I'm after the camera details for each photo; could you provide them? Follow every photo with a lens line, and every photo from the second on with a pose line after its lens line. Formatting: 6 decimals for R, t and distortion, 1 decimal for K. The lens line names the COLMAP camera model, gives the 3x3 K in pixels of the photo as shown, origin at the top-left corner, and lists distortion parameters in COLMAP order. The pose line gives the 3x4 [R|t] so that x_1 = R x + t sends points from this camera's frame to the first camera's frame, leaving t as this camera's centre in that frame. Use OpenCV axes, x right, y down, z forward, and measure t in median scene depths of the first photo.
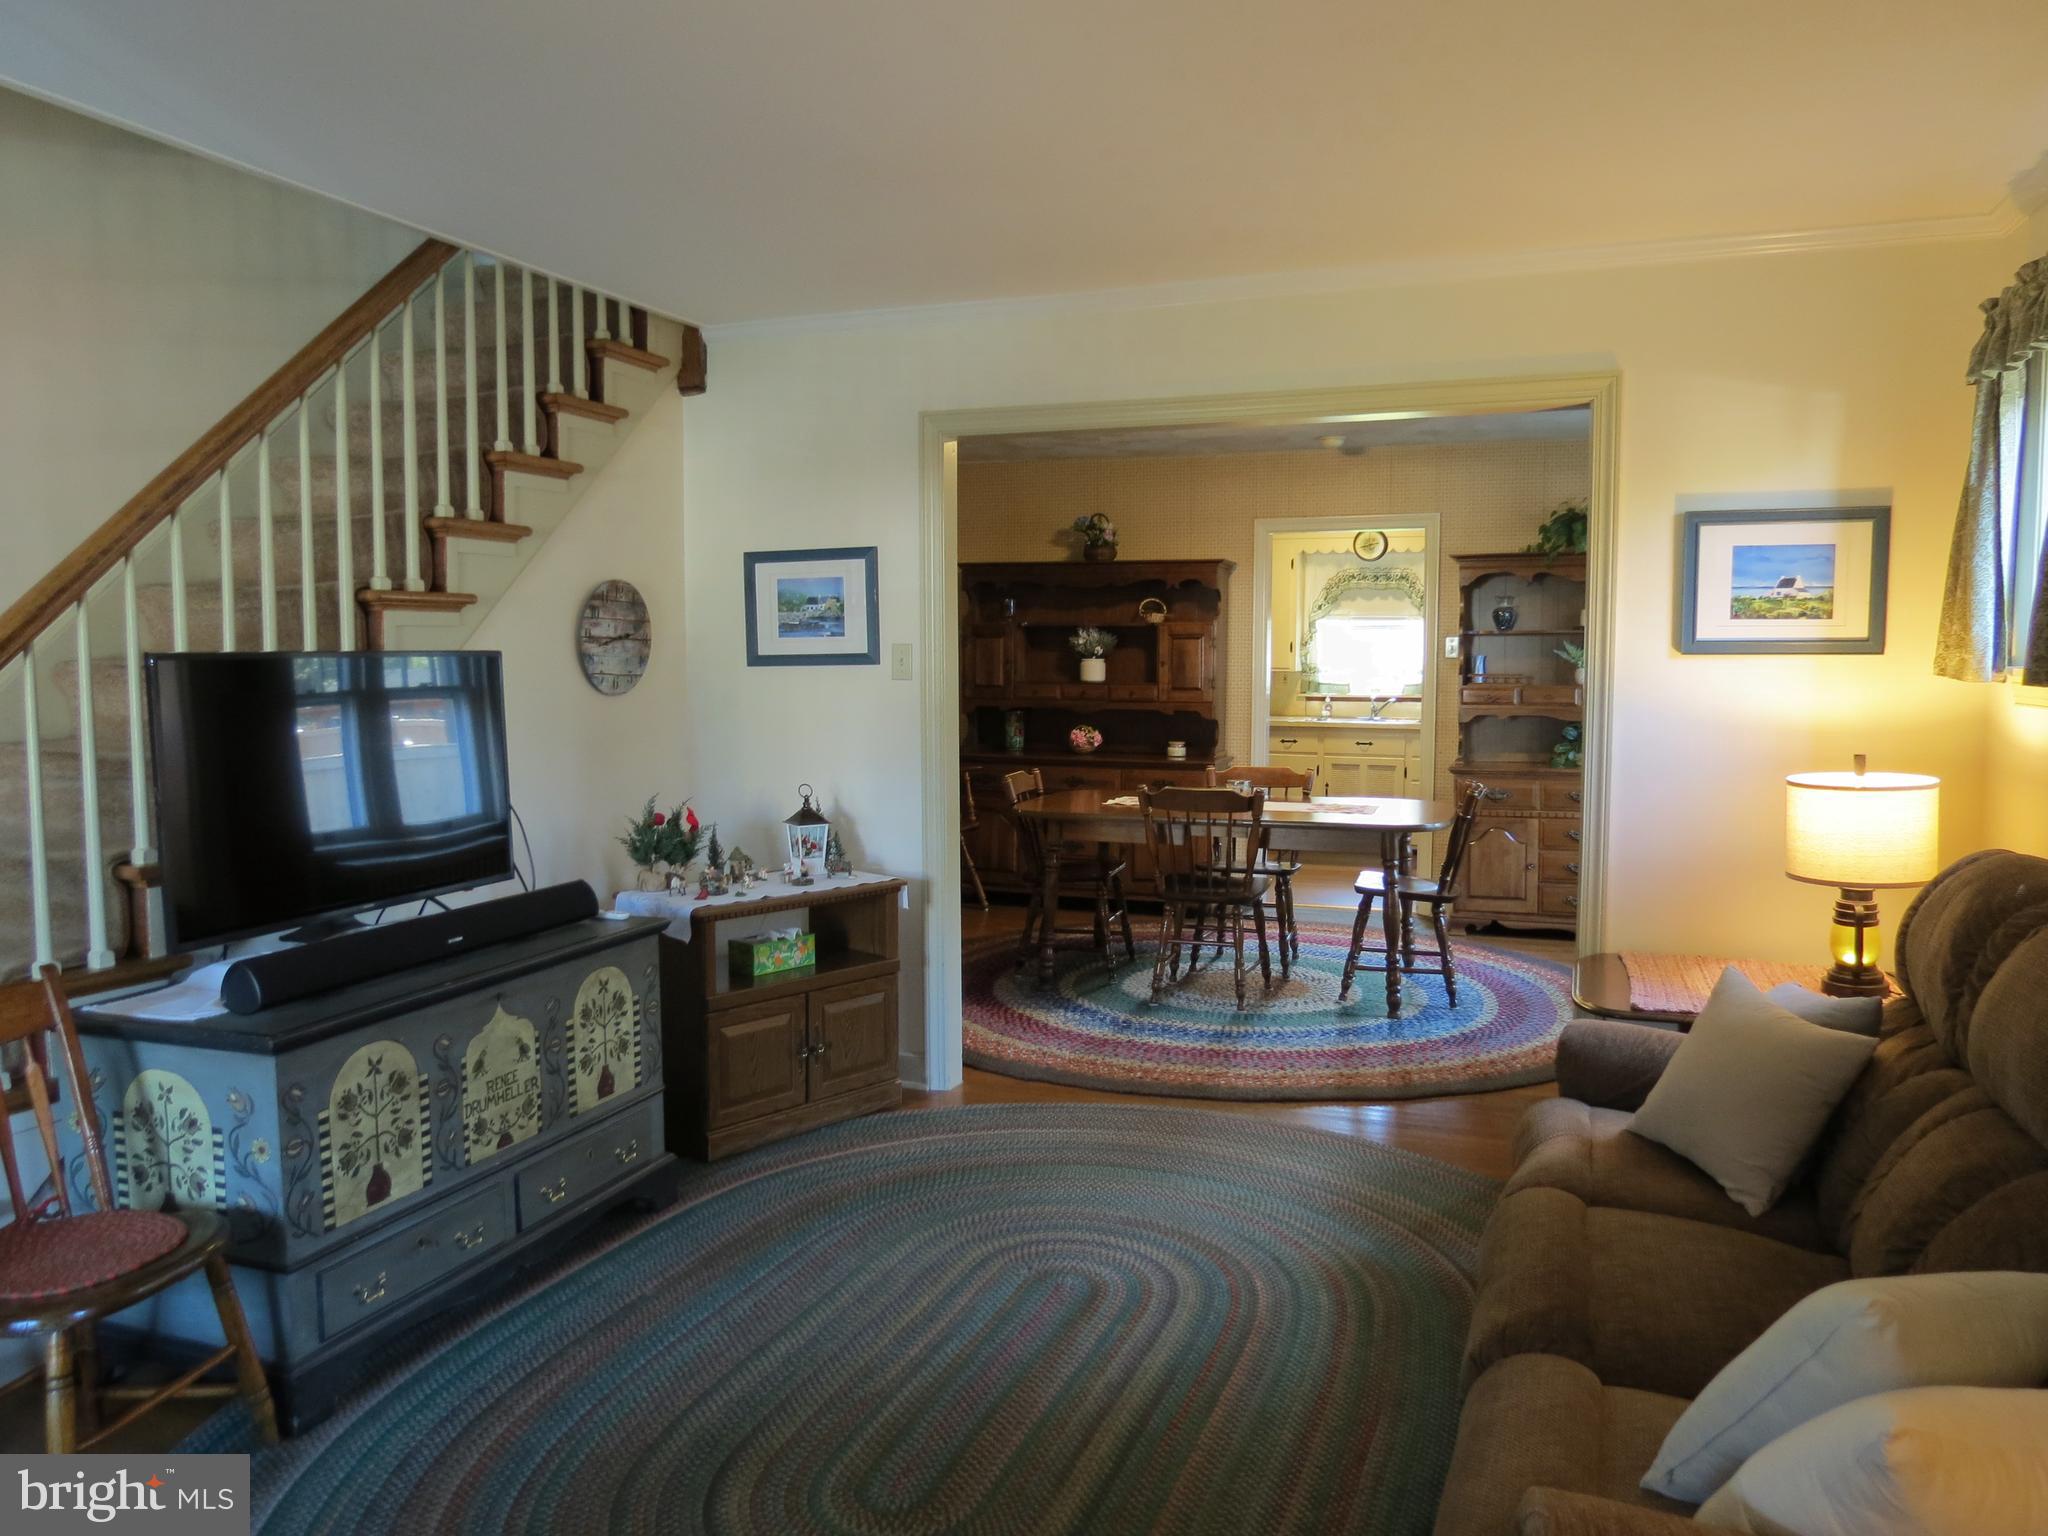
lens RADIAL K [[1464.5, 0, 1026.0], [0, 1464.5, 765.4], [0, 0, 1]] dist [-0.031209, 0.017862]
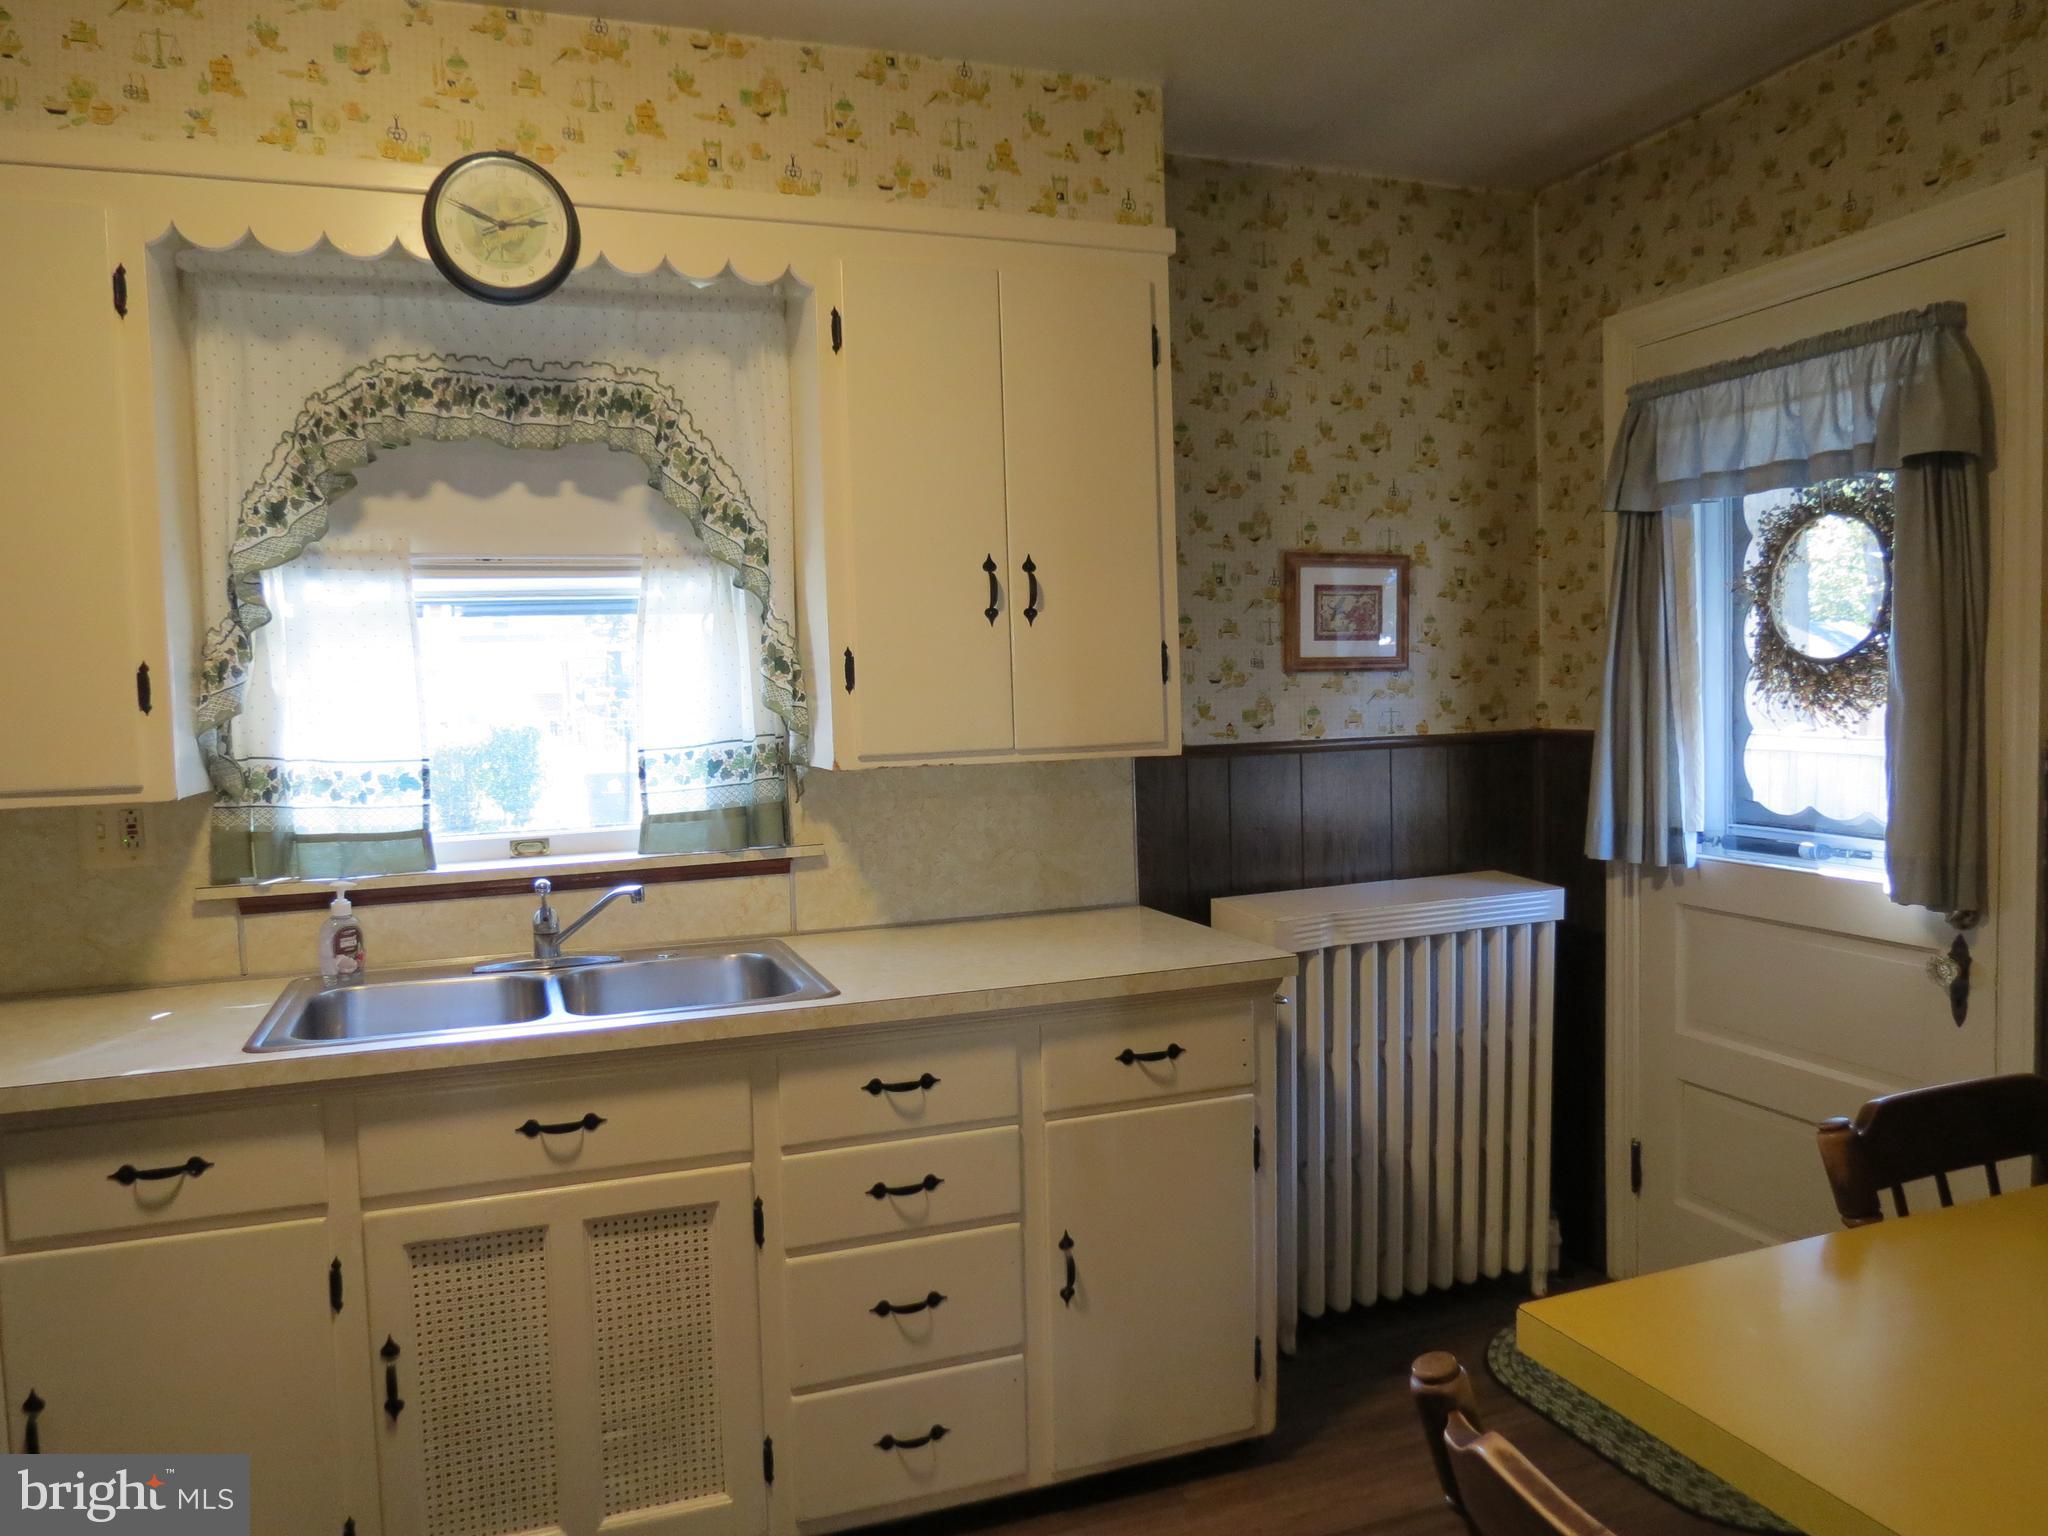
lens RADIAL K [[1464.5, 0, 1015.2], [0, 1464.5, 758.3], [0, 0, 1]] dist [-0.031209, 0.017862]
pose [[0.771318, -0.058318, 0.633772, 0.332206], [0.083402, 0.996468, -0.009811, -0.133275], [-0.630961, 0.060425, 0.773458, 1.739588]]
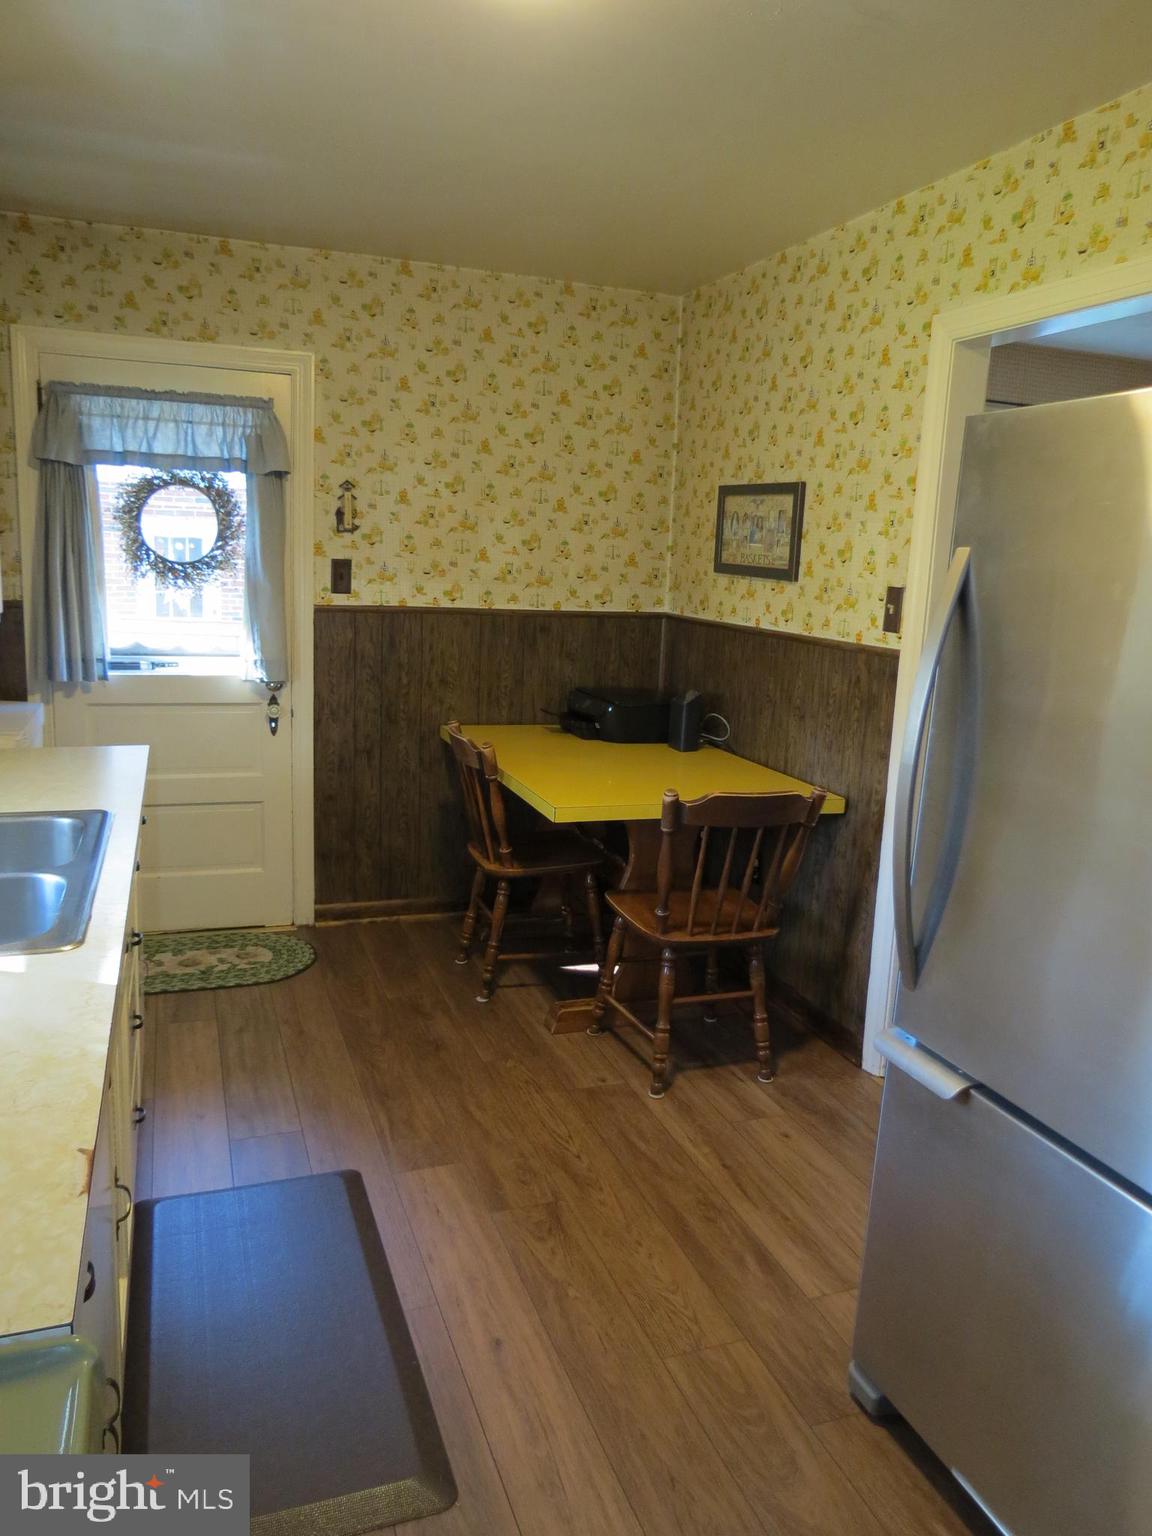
lens RADIAL K [[1098.4, 0, 575.2], [0, 1098.4, 763.3], [0, 0, 1]] dist [-0.031209, 0.017862]
pose [[-0.636308, -0.167664, 0.752995, 0.103457], [0.021227, 0.971921, 0.234349, -0.193068], [-0.771143, 0.165102, -0.614882, 2.302834]]
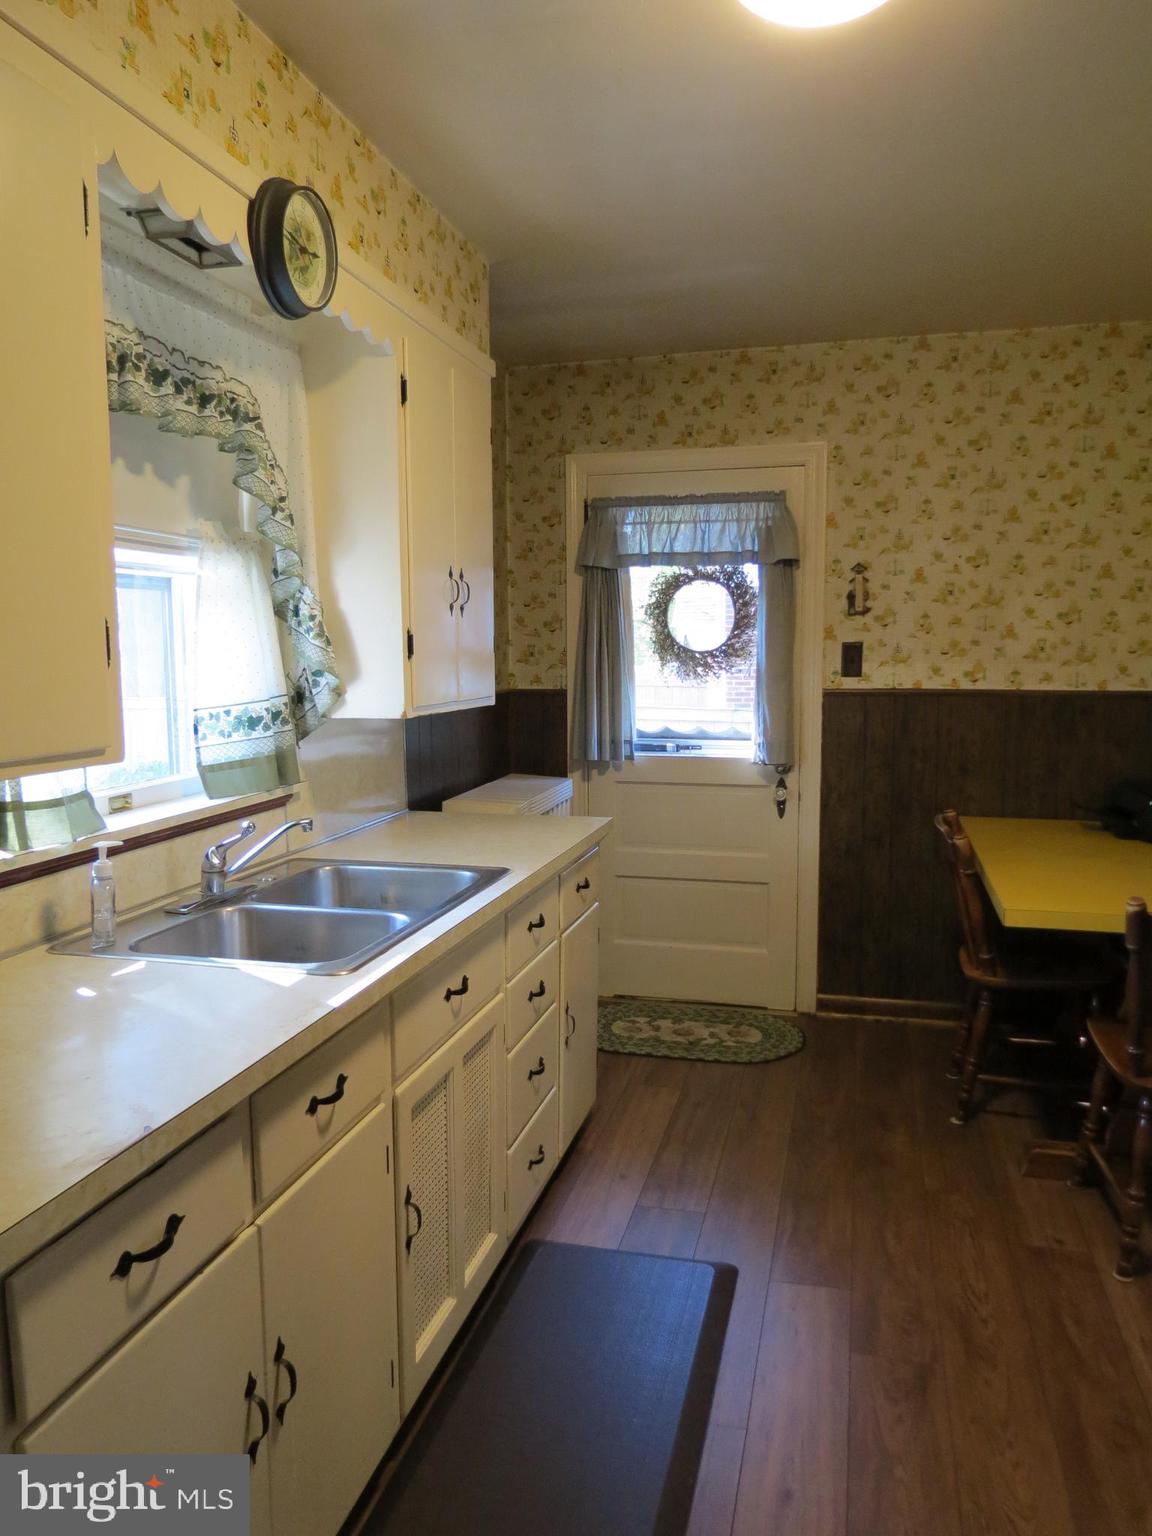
lens RADIAL K [[1098.4, 0, 576.7], [0, 1098.4, 761.7], [0, 0, 1]] dist [-0.031209, 0.017862]
pose [[-0.090990, -0.106905, 0.990097, 0.063326], [0.086849, 0.989581, 0.114831, -0.175151], [-0.992058, 0.096437, -0.080757, 2.174412]]
